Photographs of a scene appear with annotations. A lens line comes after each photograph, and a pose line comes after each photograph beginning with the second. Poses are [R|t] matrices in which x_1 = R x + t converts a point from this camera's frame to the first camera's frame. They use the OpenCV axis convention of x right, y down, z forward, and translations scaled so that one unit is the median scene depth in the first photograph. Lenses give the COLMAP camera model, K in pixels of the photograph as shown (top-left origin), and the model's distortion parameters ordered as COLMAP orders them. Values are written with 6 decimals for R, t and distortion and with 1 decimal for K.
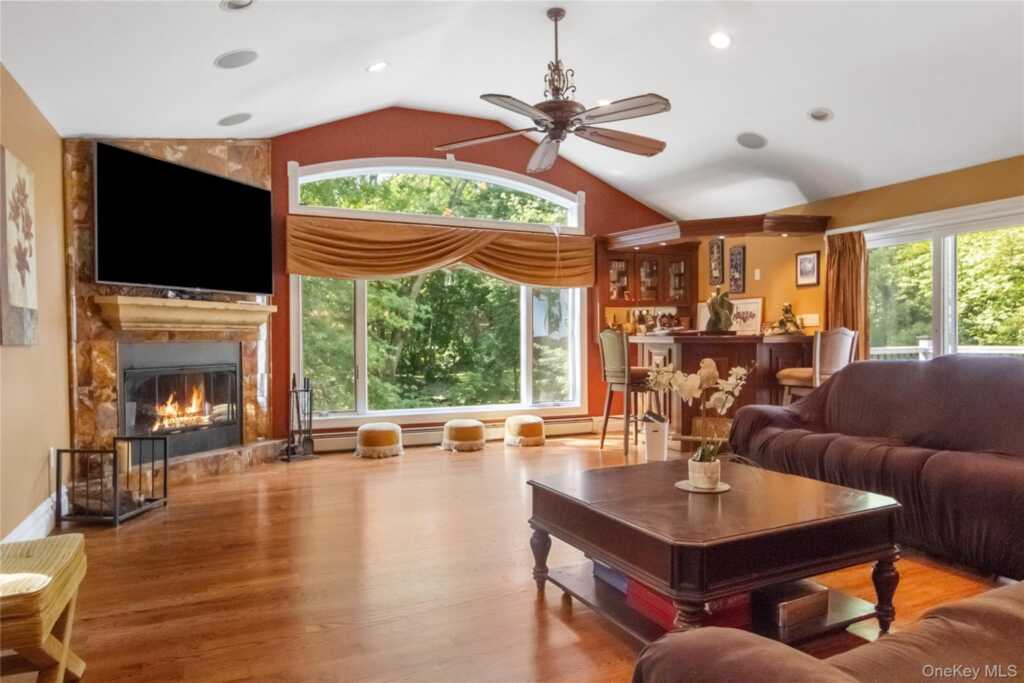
lens RADIAL K [[671.3, 0, 512.0], [0, 671.3, 344.1], [0, 0, 1]] dist [-0.002563, 0.000825]
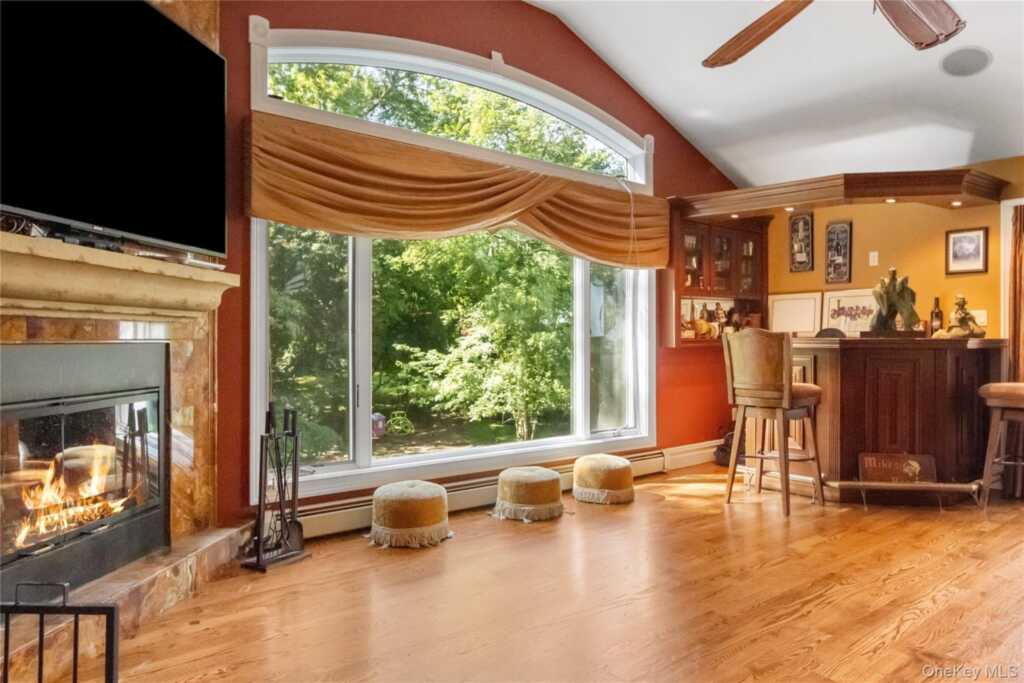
lens RADIAL K [[671.3, 0, 511.5], [0, 671.3, 337.9], [0, 0, 1]] dist [-0.002563, 0.000825]
pose [[0.966737, 0.007289, 0.255669, -0.251464], [-0.004386, 0.999919, -0.011923, -0.002087], [-0.255735, 0.010405, 0.966691, 0.394748]]
